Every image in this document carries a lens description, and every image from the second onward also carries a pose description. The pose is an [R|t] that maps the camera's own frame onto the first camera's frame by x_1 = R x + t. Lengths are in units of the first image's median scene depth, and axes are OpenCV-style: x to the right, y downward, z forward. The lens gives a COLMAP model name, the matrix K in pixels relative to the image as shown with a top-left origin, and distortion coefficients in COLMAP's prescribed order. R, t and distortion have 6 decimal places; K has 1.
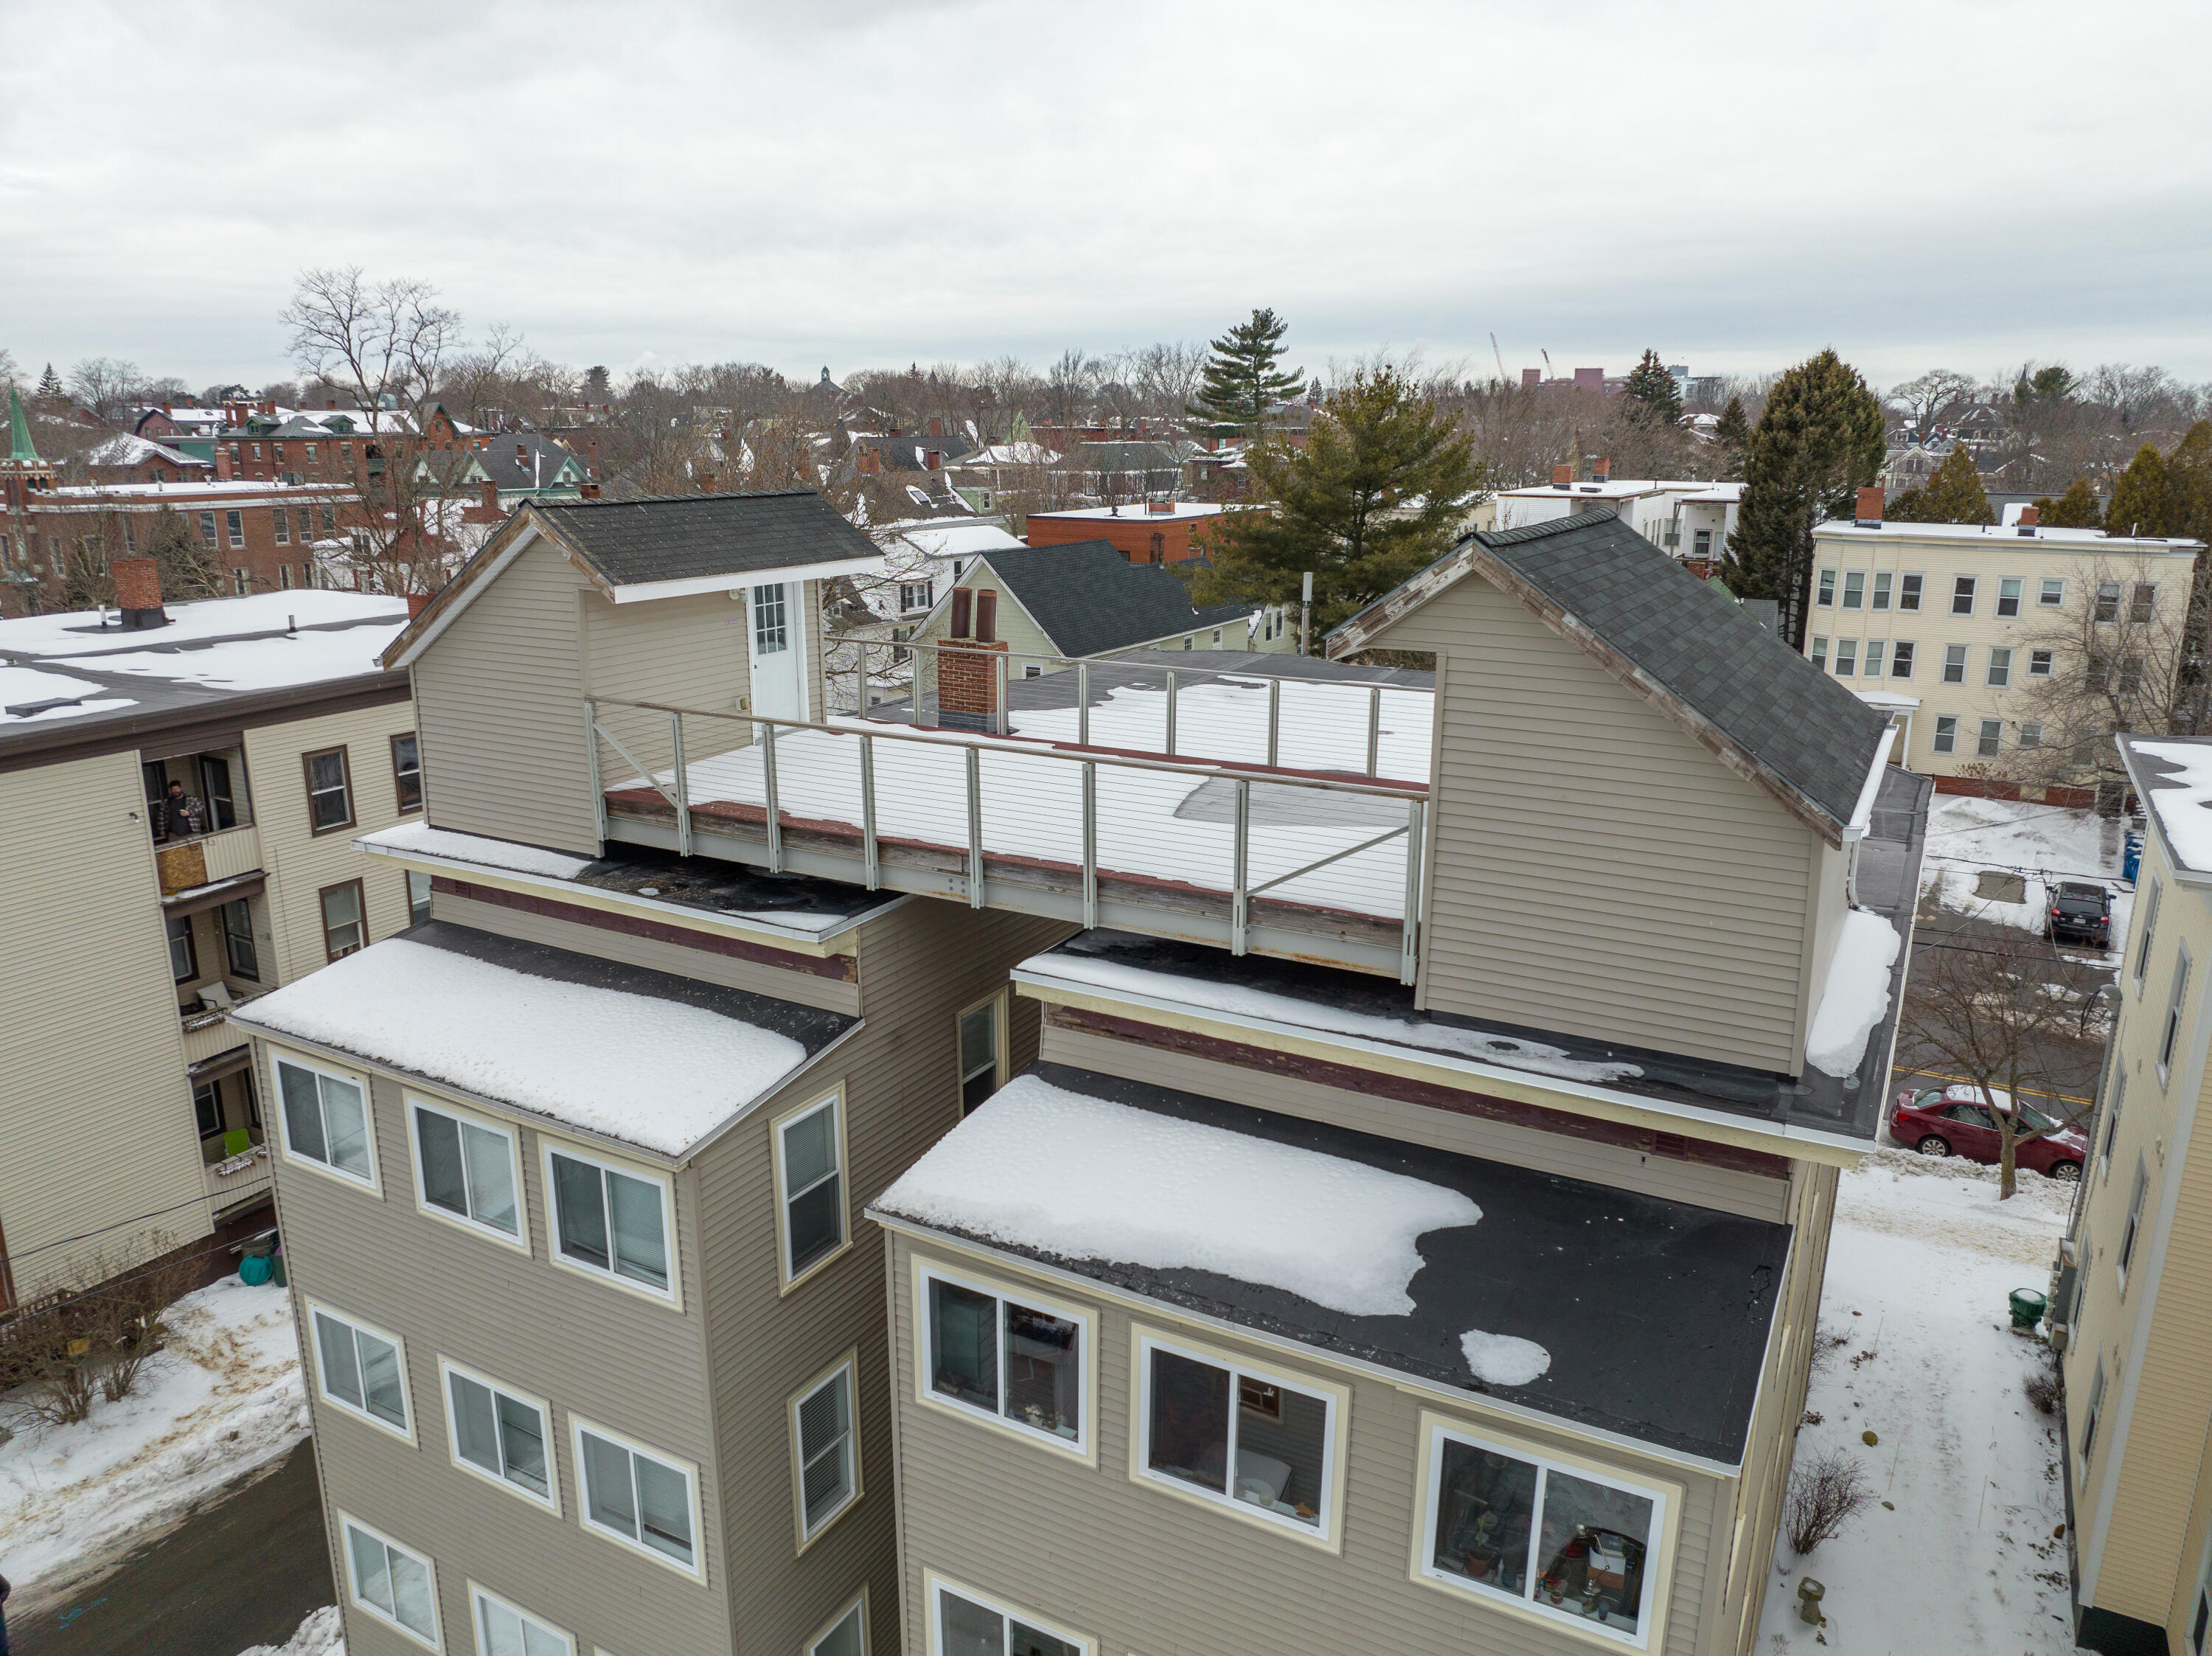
lens RADIAL K [[1552.7, 0, 1138.8], [0, 1552.7, 837.0], [0, 0, 1]] dist [-0.043284, 0.010845]
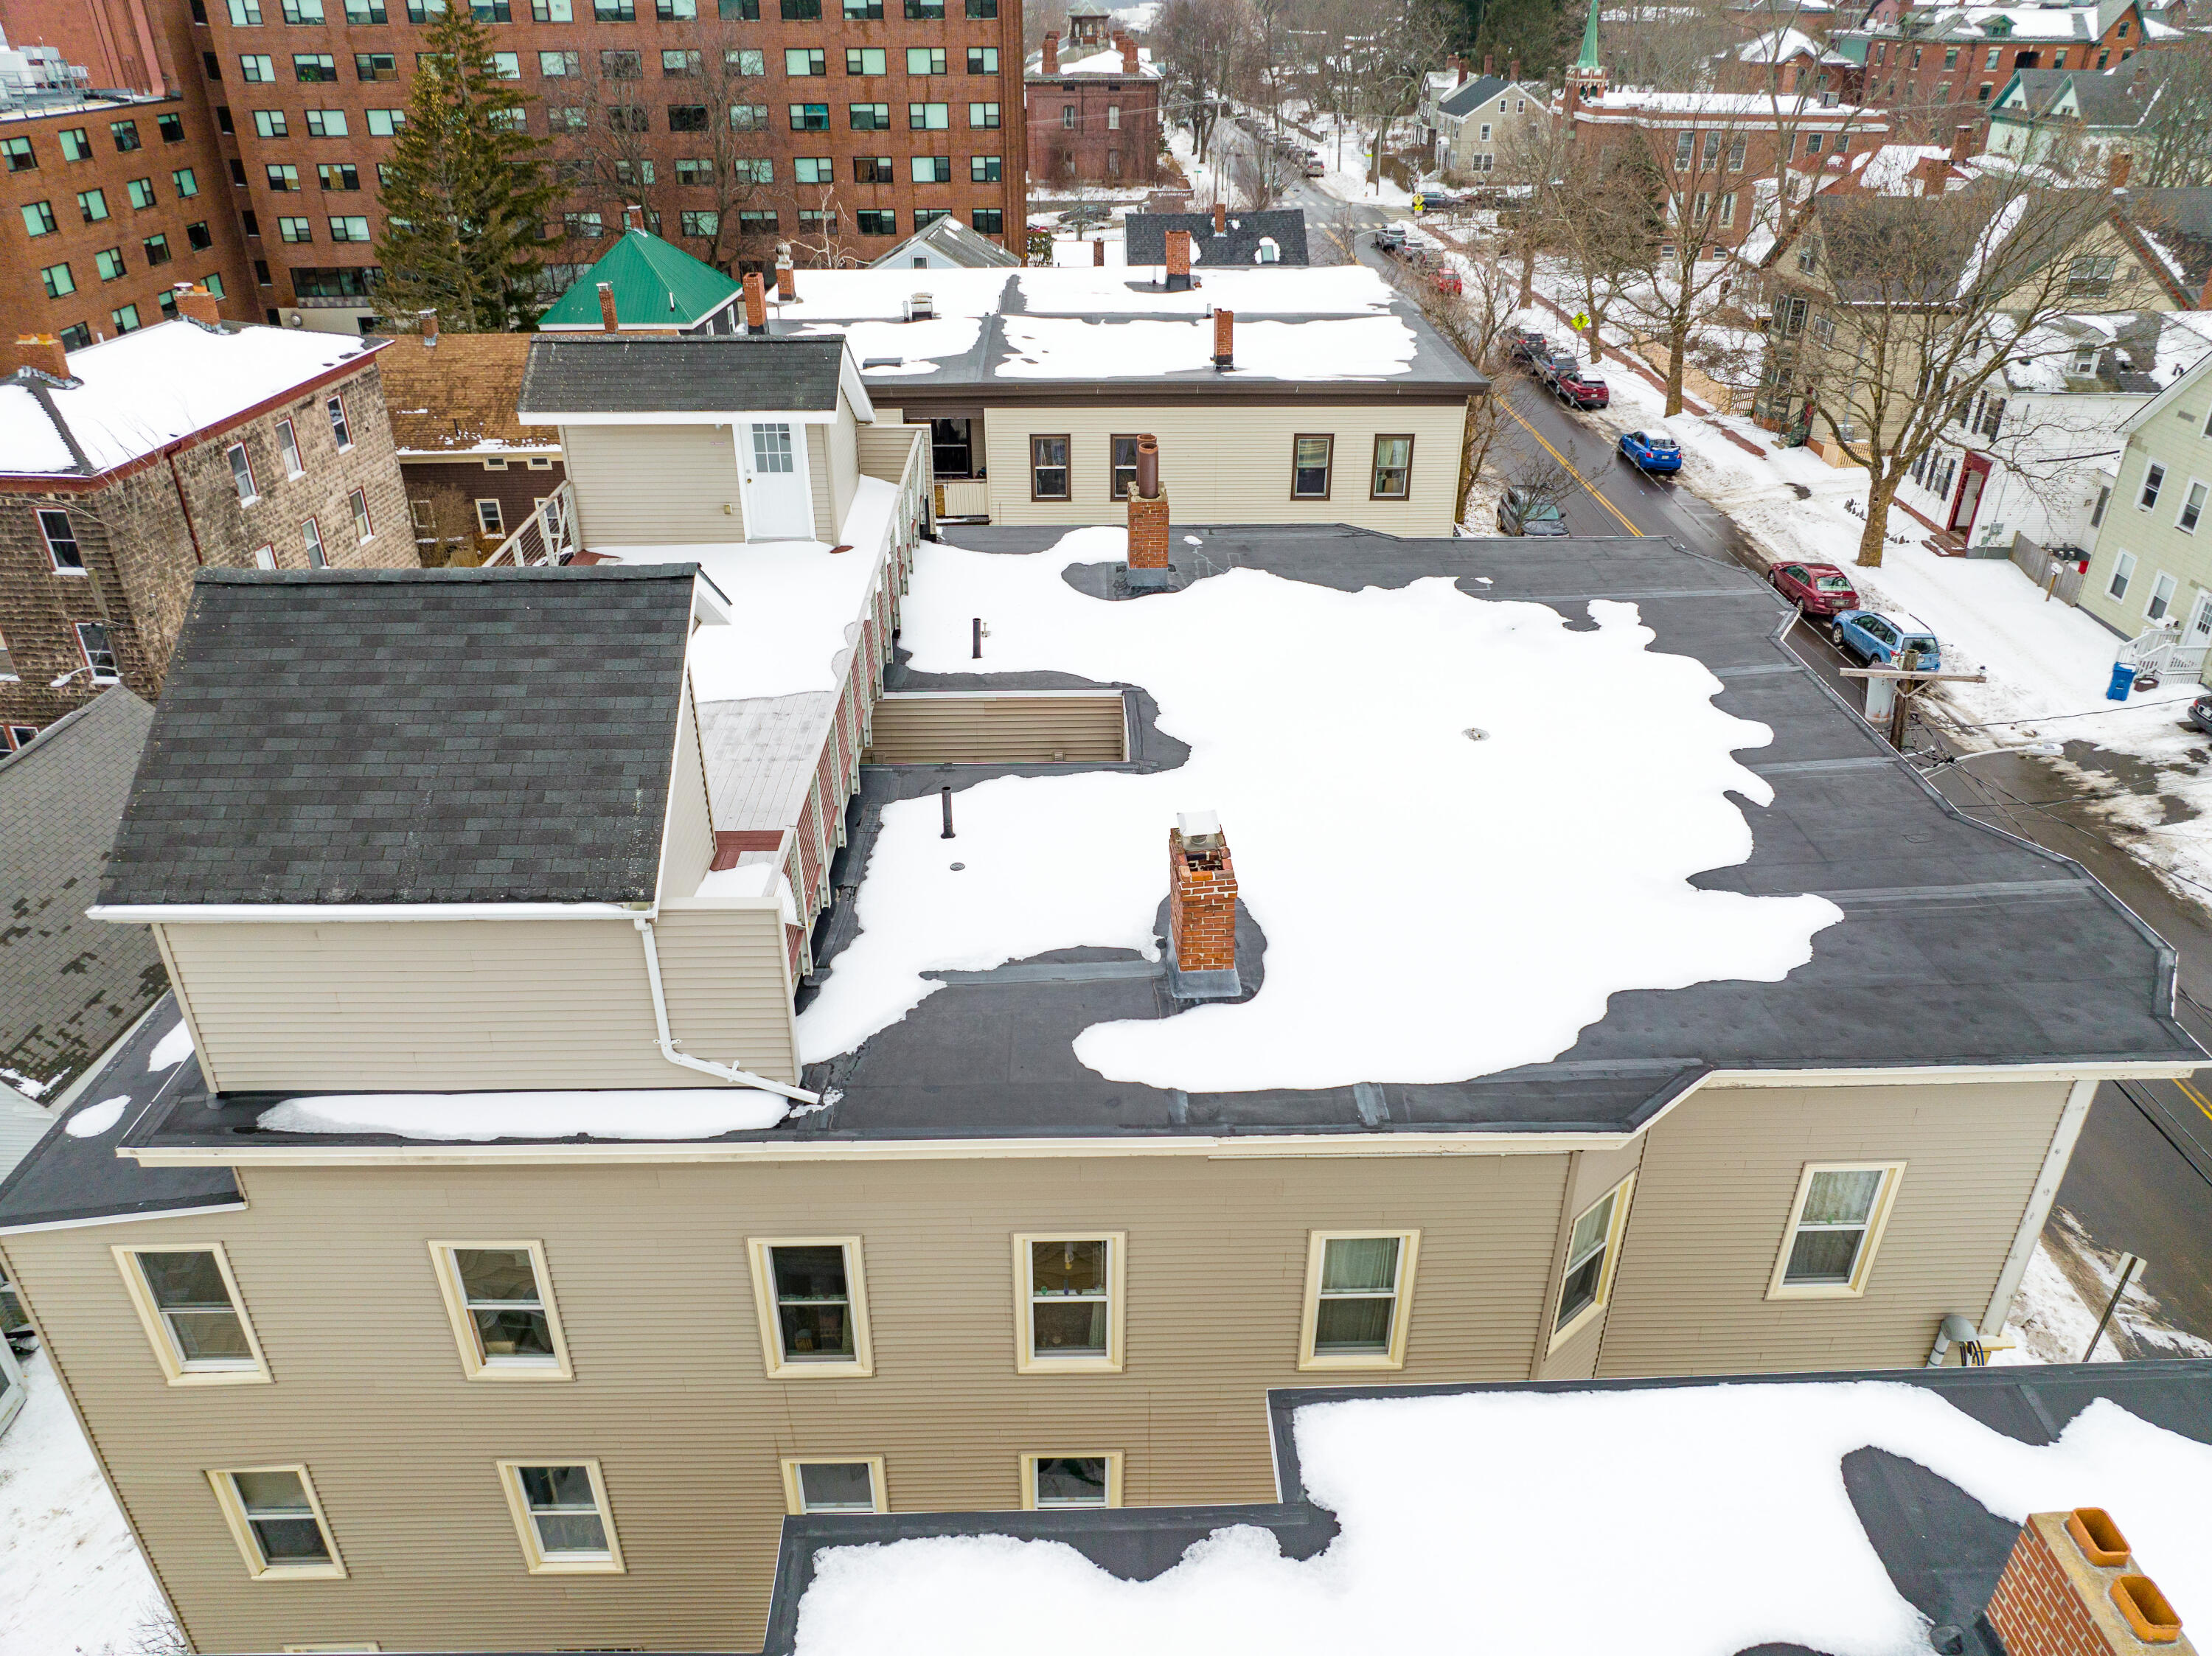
lens RADIAL K [[1577.0, 0, 1147.5], [0, 1577.0, 831.3], [0, 0, 1]] dist [-0.040826, 0.037369]
pose [[0.503573, 0.420982, -0.754446, 0.745780], [-0.230943, 0.907064, 0.351995, -0.284192], [0.832514, -0.003022, 0.553995, 0.432535]]
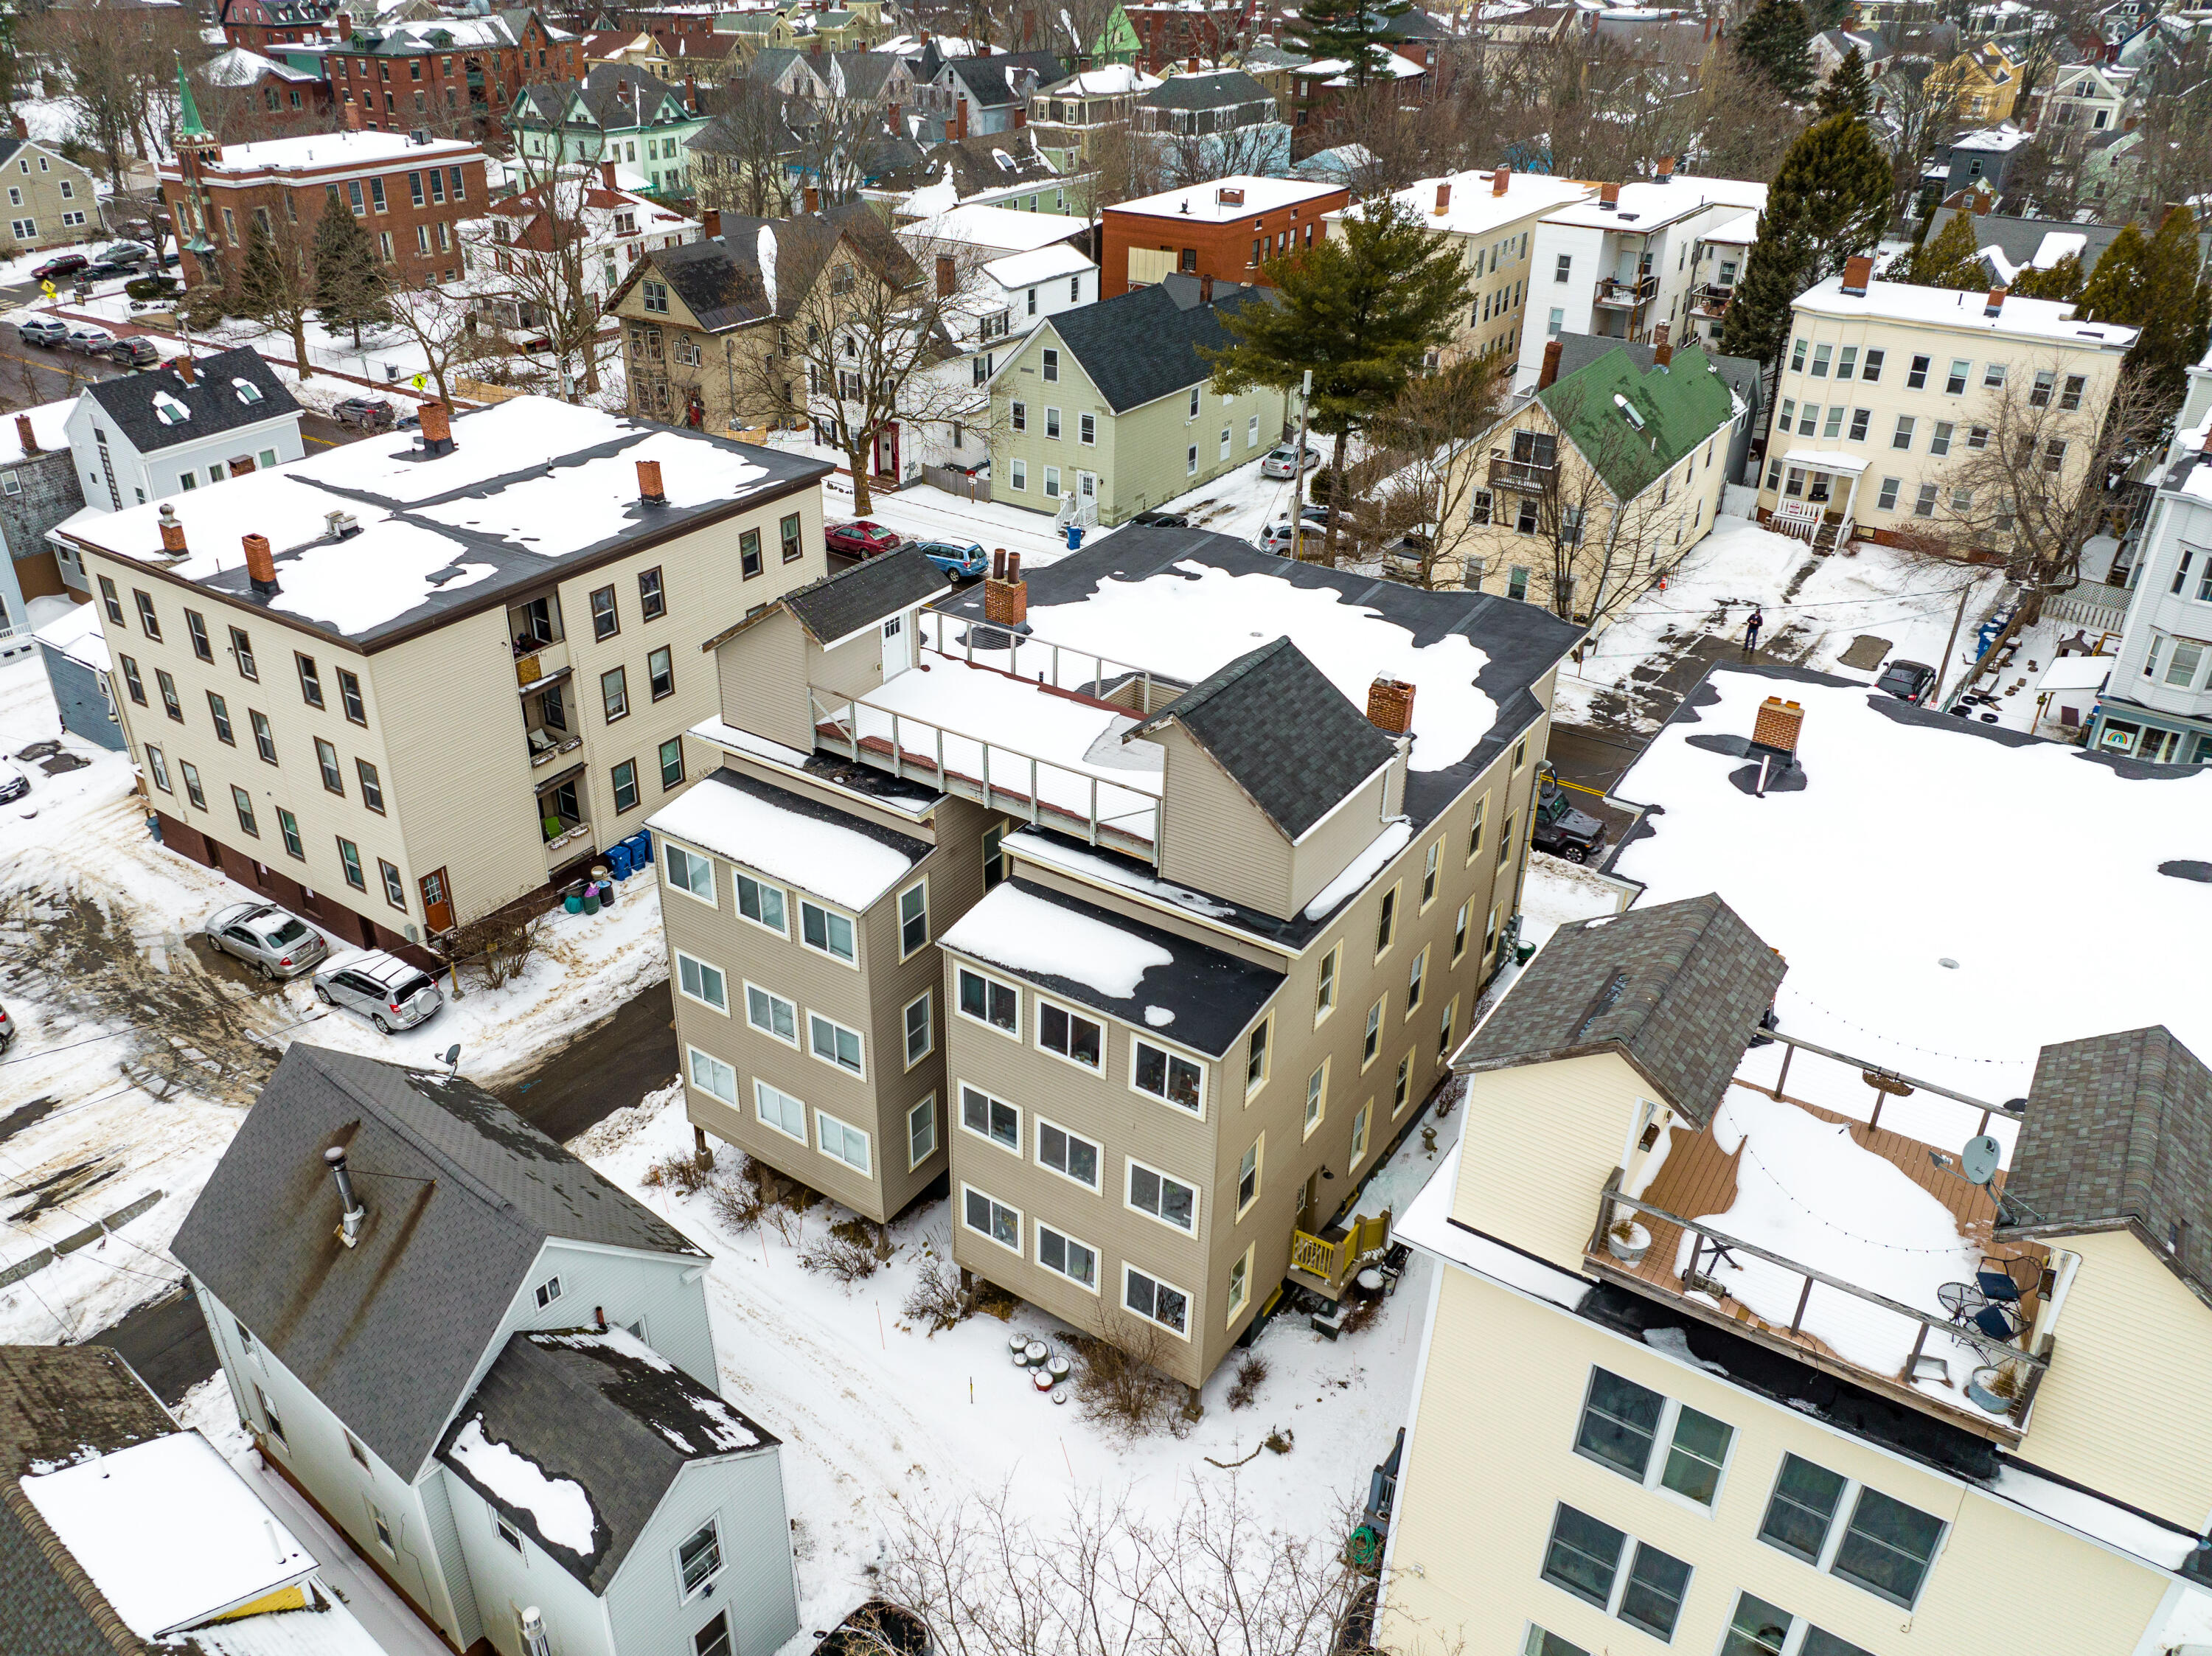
lens RADIAL K [[1651.0, 0, 1106.0], [0, 1651.0, 828.0], [0, 0, 1]] dist [-0.037626, -0.003363]
pose [[0.995752, 0.055236, -0.073666, 0.147960], [-0.034891, 0.966766, 0.253270, -0.323749], [0.085207, -0.249624, 0.964587, -0.784438]]
